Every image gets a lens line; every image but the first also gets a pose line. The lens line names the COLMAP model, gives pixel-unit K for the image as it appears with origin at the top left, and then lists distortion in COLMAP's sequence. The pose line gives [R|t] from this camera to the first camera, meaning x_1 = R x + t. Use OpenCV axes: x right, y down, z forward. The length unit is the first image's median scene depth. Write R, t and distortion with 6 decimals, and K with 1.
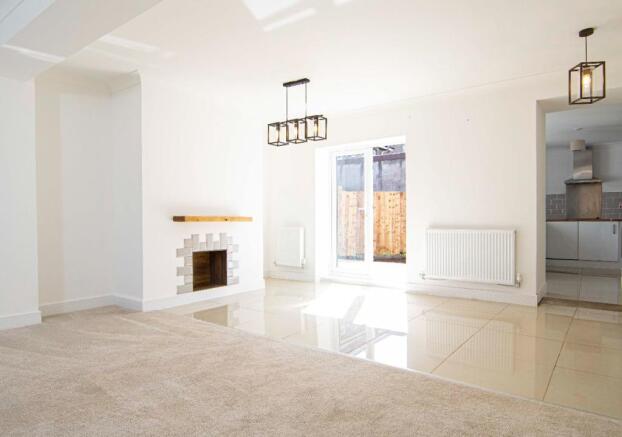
lens RADIAL K [[396.5, 0, 324.6], [0, 396.5, 219.7], [0, 0, 1]] dist [-0.003654, -0.000288]
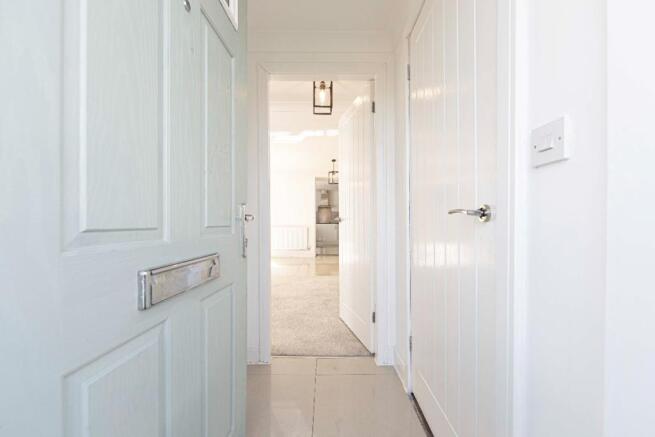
lens RADIAL K [[259.4, 0, 332.2], [0, 259.4, 220.4], [0, 0, 1]] dist [-0.001049, 0.000119]
pose [[0.799806, 0.007666, 0.600210, -0.295878], [-0.004585, 0.999967, -0.006662, -0.007163], [-0.600241, 0.002576, 0.799815, -0.316891]]
